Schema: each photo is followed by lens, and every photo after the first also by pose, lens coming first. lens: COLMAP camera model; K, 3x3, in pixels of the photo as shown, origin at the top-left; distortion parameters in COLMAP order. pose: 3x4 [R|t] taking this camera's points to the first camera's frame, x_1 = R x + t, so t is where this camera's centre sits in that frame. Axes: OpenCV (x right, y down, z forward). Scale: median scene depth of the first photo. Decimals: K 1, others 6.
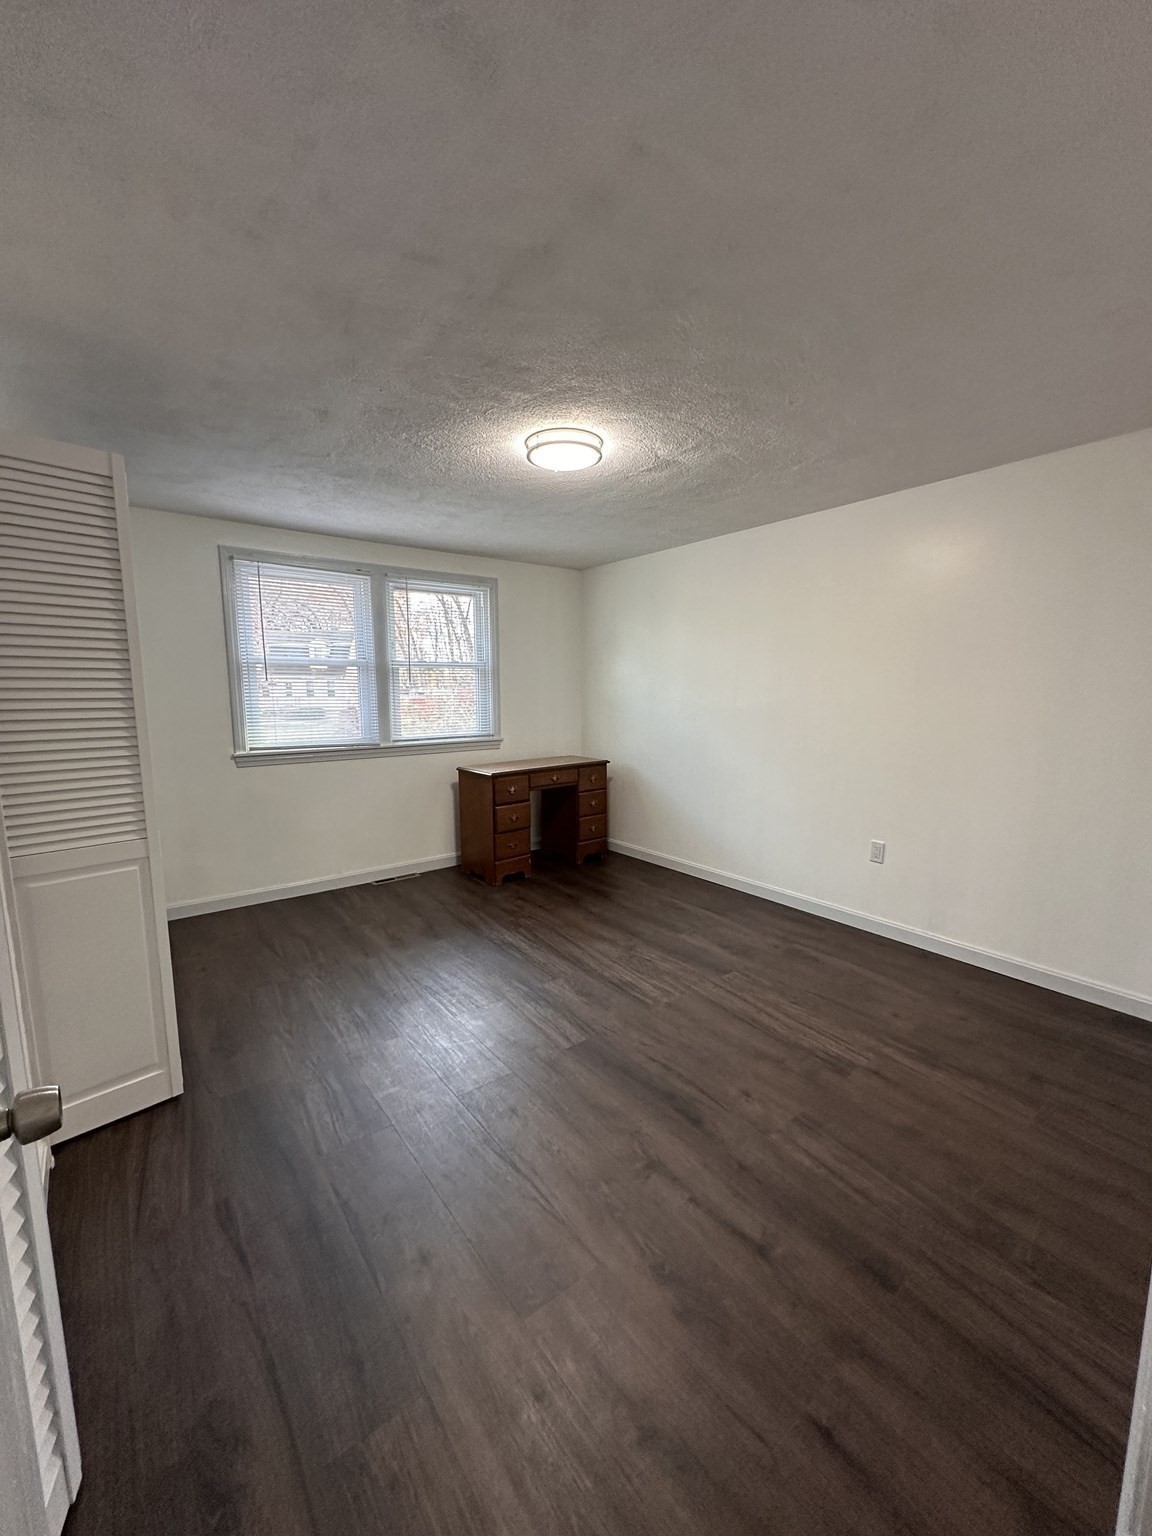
lens RADIAL K [[613.5, 0, 576.9], [0, 613.5, 758.4], [0, 0, 1]] dist [-0.002736, 0.000972]
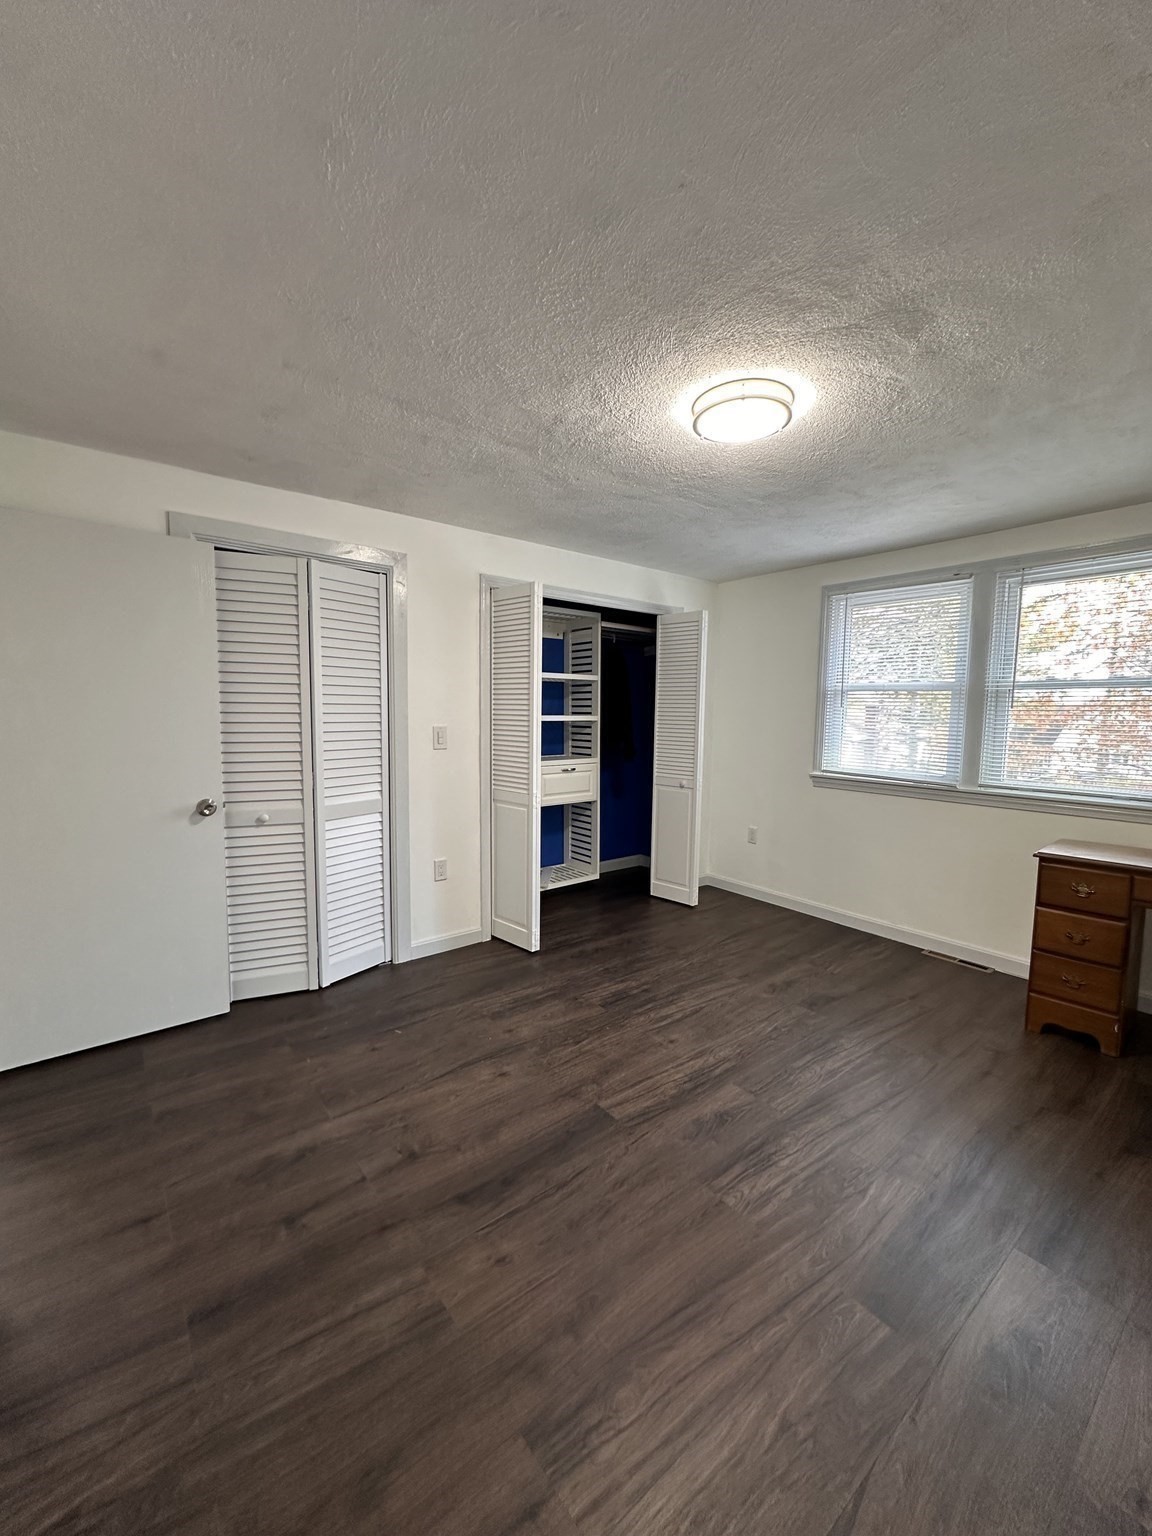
lens RADIAL K [[613.5, 0, 577.2], [0, 613.5, 761.6], [0, 0, 1]] dist [-0.002736, 0.000972]
pose [[0.011741, 0.086911, -0.996147, 0.524019], [-0.129698, 0.987932, 0.084666, -0.065792], [0.991484, 0.128205, 0.022871, 0.544248]]
